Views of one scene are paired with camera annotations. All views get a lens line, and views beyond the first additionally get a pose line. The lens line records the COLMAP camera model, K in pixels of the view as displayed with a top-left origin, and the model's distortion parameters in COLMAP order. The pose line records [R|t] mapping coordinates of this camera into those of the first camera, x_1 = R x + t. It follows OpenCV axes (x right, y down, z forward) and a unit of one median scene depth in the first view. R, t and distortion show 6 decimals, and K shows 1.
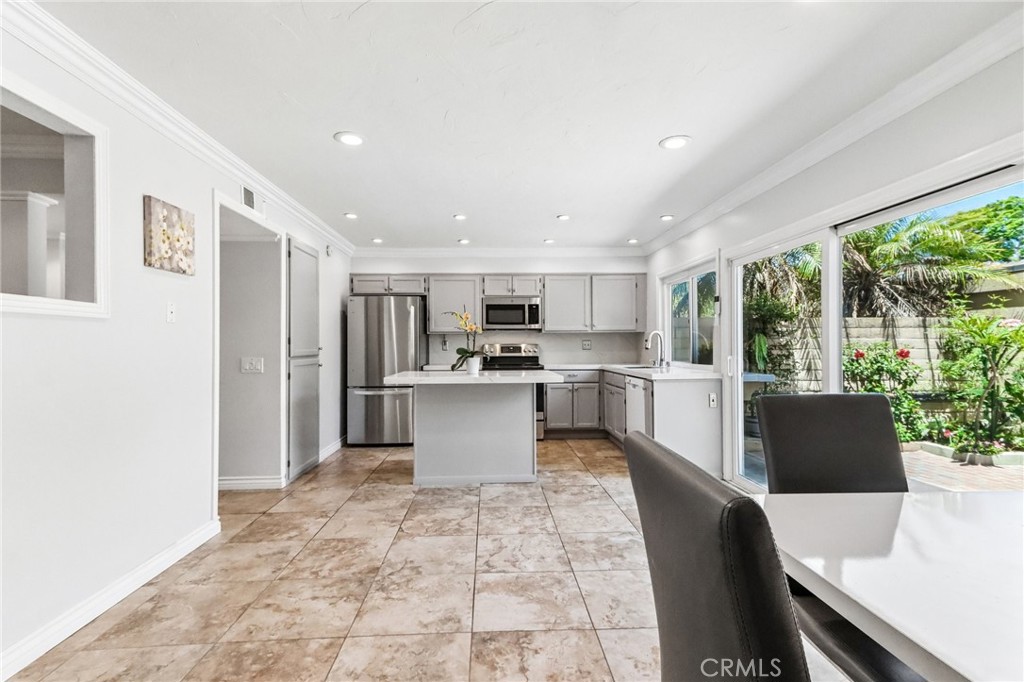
lens RADIAL K [[477.6, 0, 509.7], [0, 477.6, 343.2], [0, 0, 1]] dist [0.022768, -0.002532]
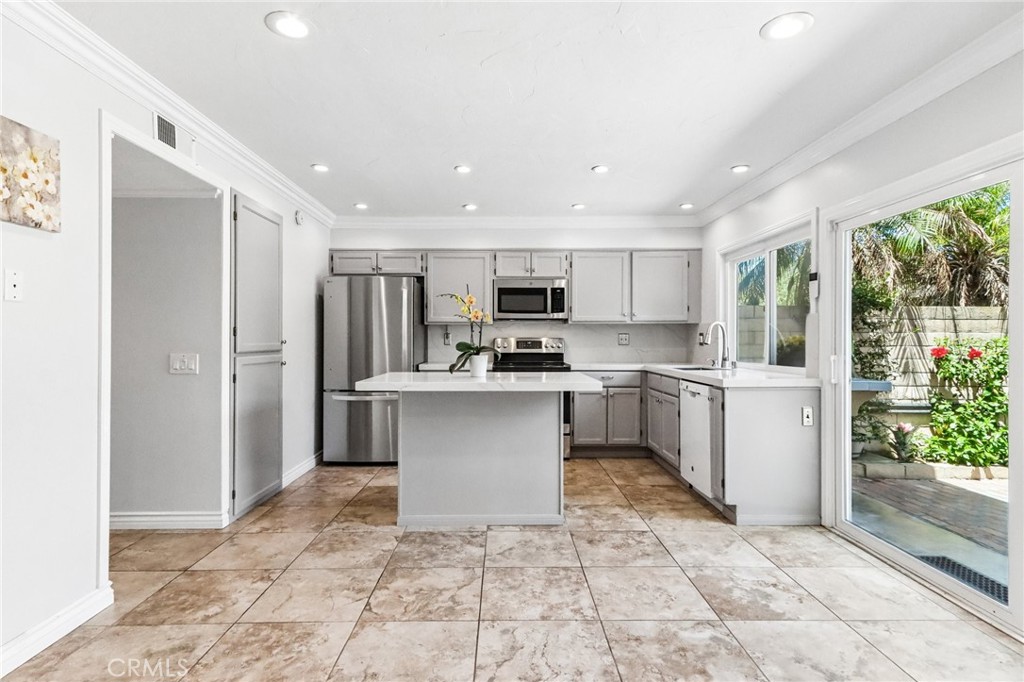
lens RADIAL K [[518.4, 0, 508.3], [0, 518.4, 340.7], [0, 0, 1]] dist [0.013899, -0.001064]
pose [[0.999369, 0.005529, -0.035073, -0.002239], [-0.005290, 0.999962, 0.006909, 0.001680], [0.035110, -0.006719, 0.999361, 0.193197]]
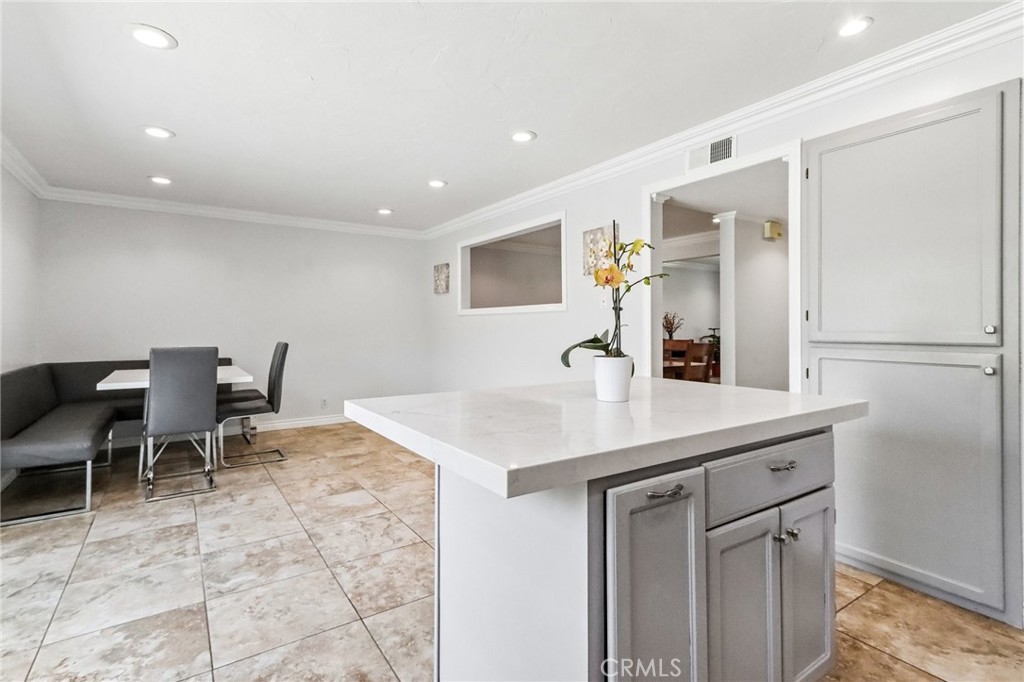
lens RADIAL K [[477.6, 0, 494.1], [0, 477.6, 325.1], [0, 0, 1]] dist [0.022768, -0.002532]
pose [[-0.859851, 0.002078, -0.510541, 0.189683], [0.006627, 0.999953, -0.007090, 0.009320], [0.510503, -0.009480, -0.859824, 1.280903]]
